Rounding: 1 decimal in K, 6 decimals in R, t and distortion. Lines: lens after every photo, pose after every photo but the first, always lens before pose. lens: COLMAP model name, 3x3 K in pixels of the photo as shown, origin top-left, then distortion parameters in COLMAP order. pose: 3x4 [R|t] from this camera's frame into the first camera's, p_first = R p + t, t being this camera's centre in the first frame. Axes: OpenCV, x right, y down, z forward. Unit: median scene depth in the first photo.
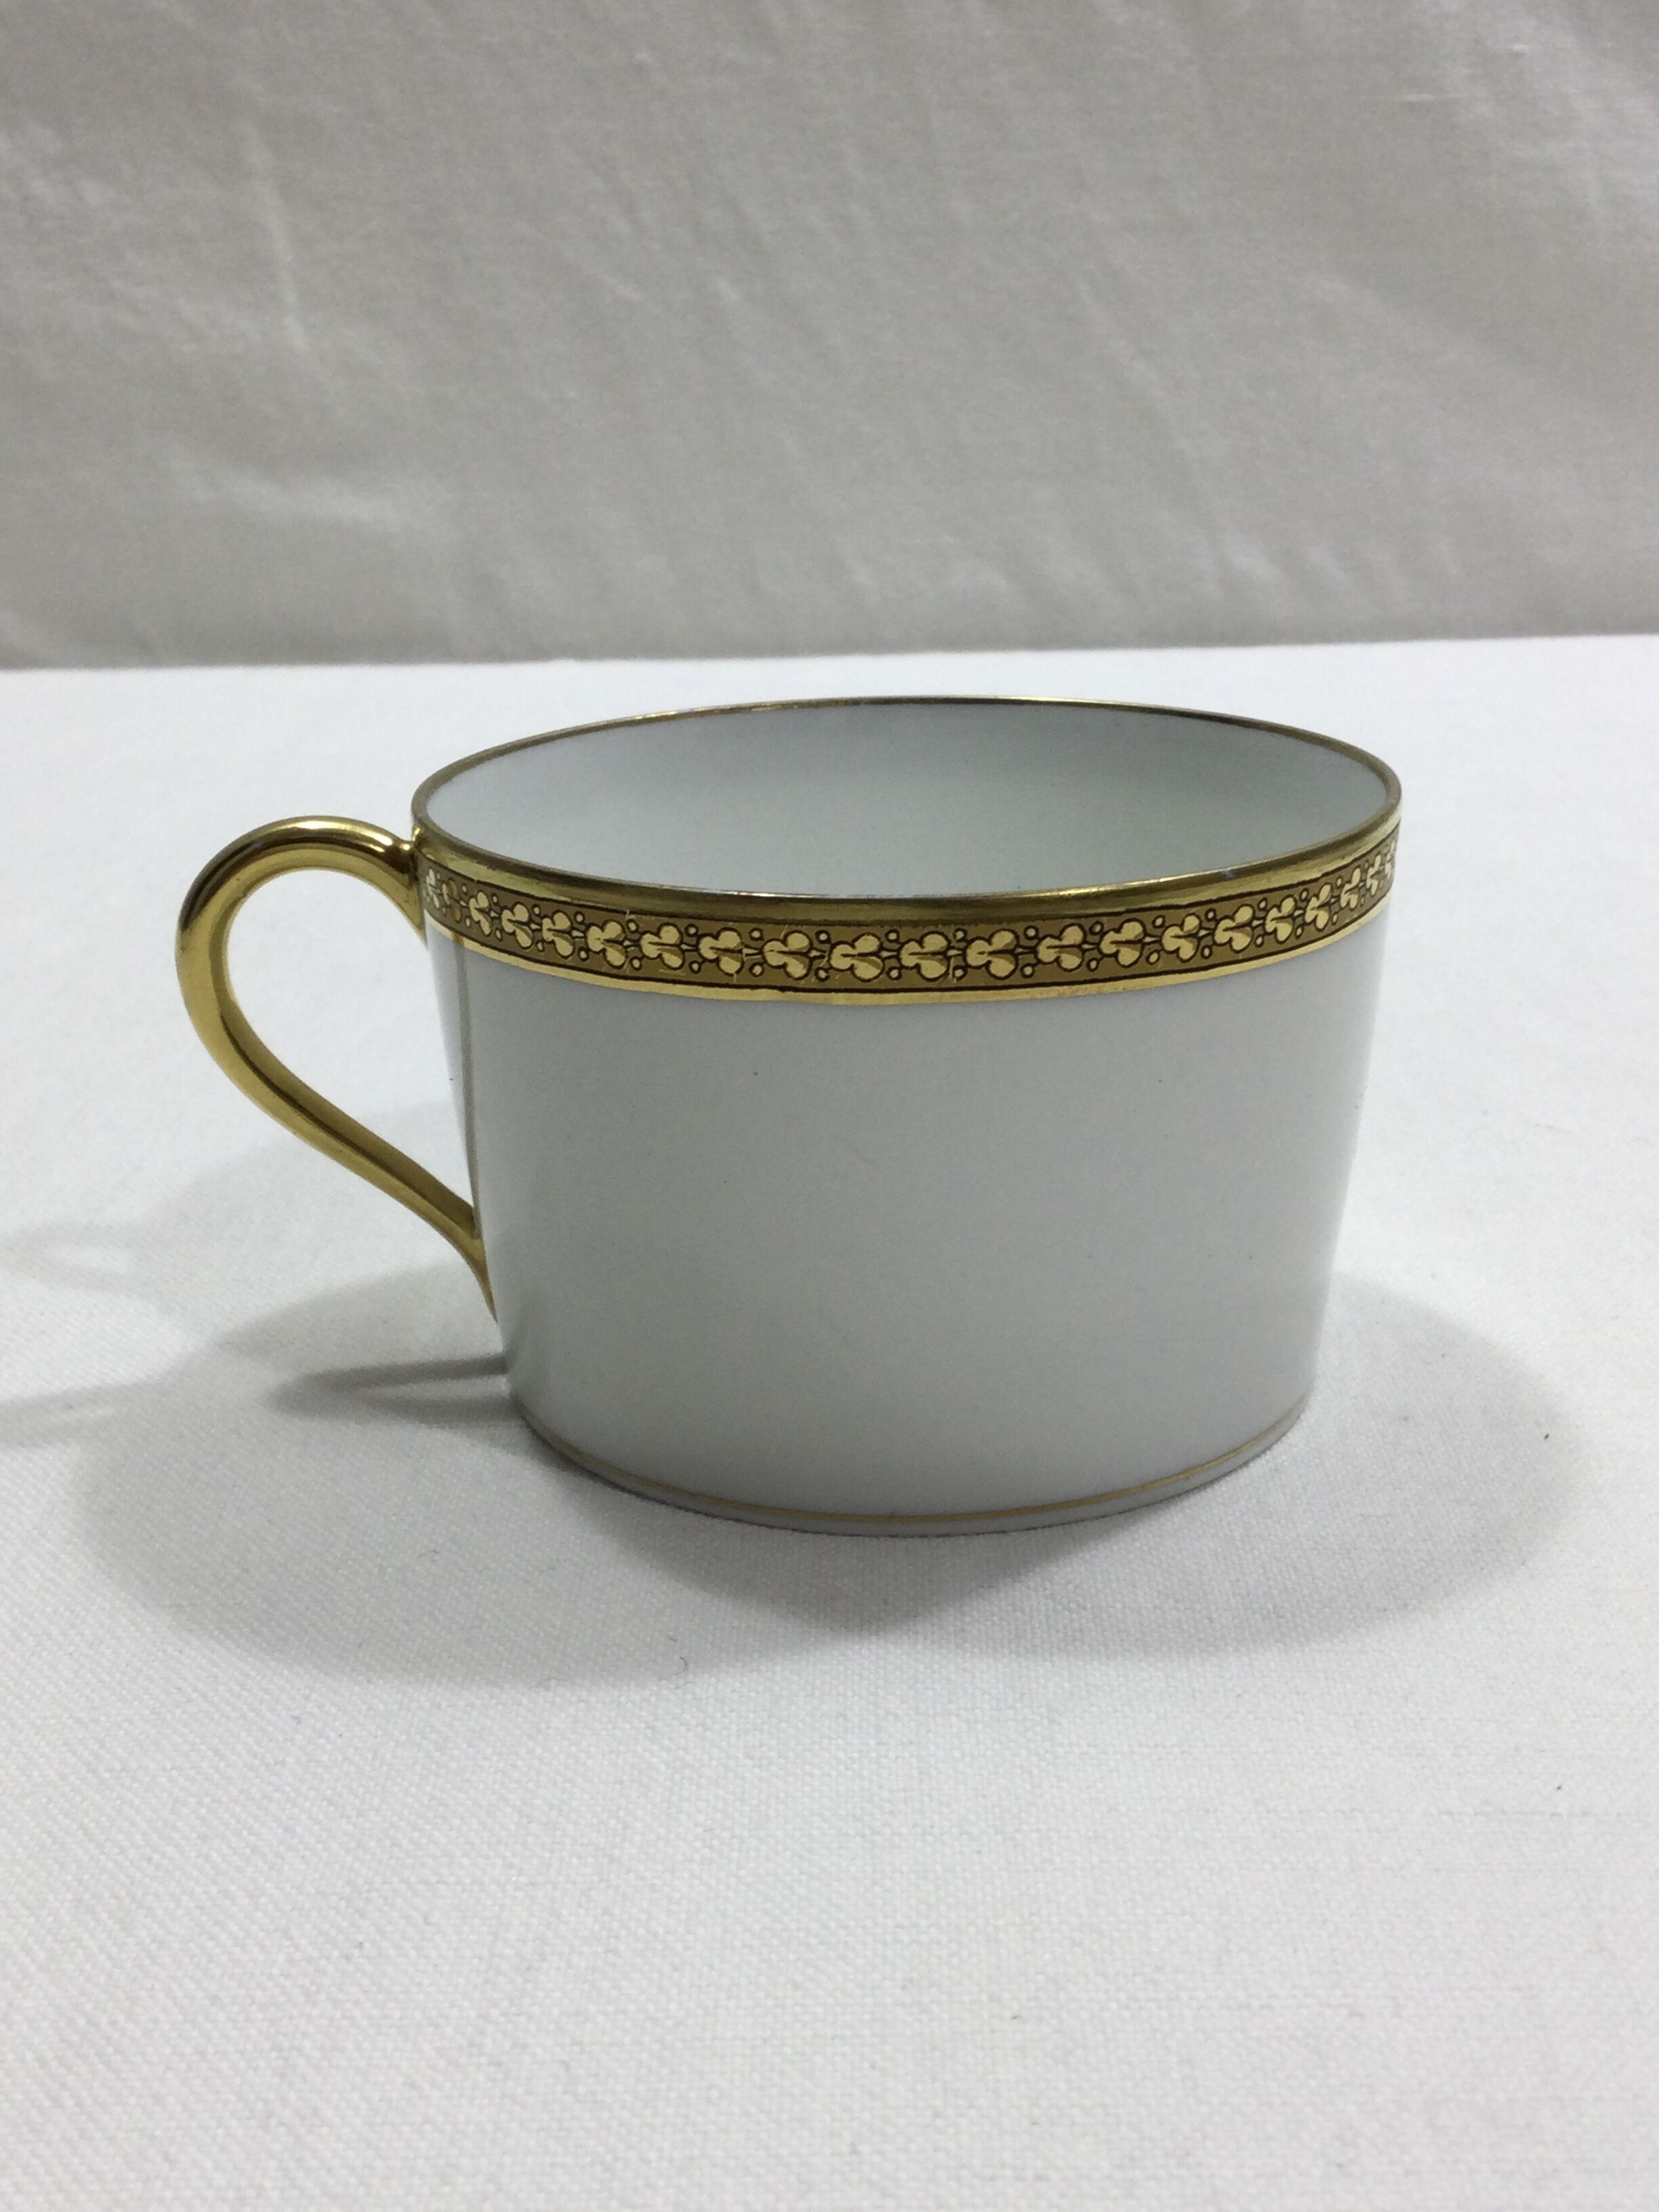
lens RADIAL K [[2720.0, 0, 839.1], [0, 2720.0, 1091.6], [0, 0, 1]] dist [0.018876, 0.000000]
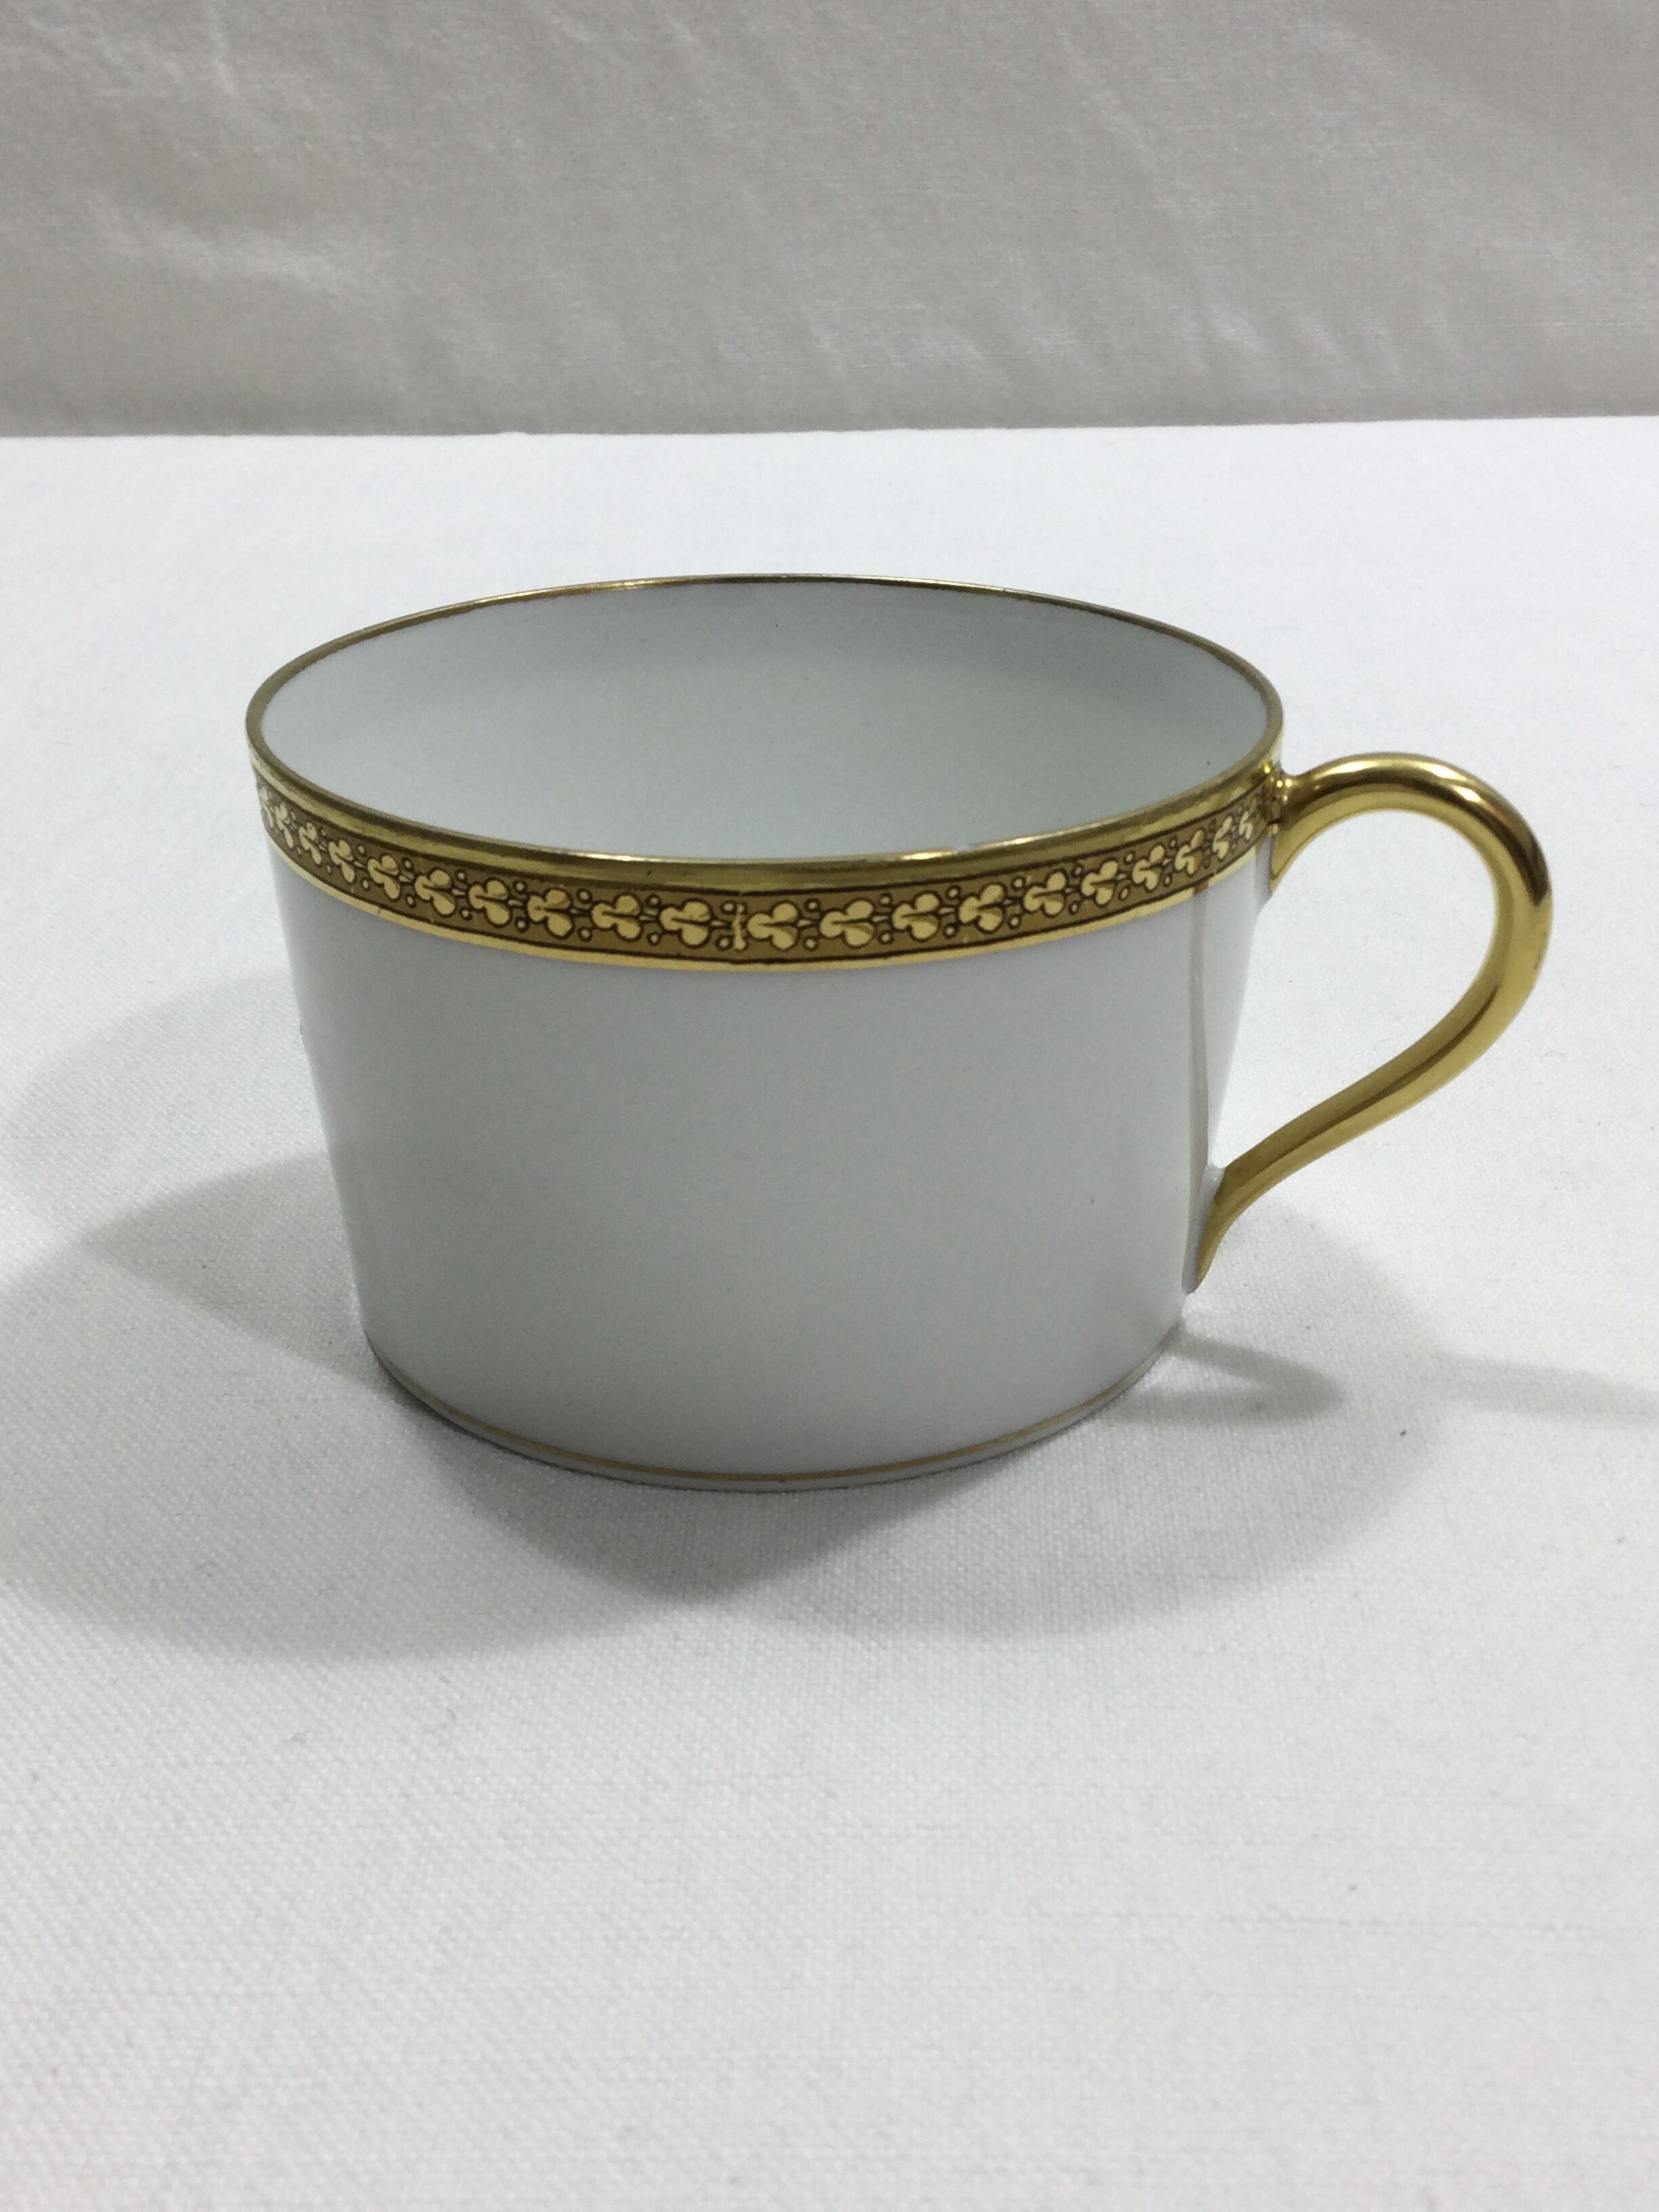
lens RADIAL K [[2720.0, 0, 853.9], [0, 2720.0, 1072.9], [0, 0, 1]] dist [0.018876, 0.000000]
pose [[0.999873, 0.014731, -0.006059, 0.091930], [-0.014011, 0.994332, 0.105388, -0.121666], [0.007577, -0.105290, 0.994413, 0.088244]]
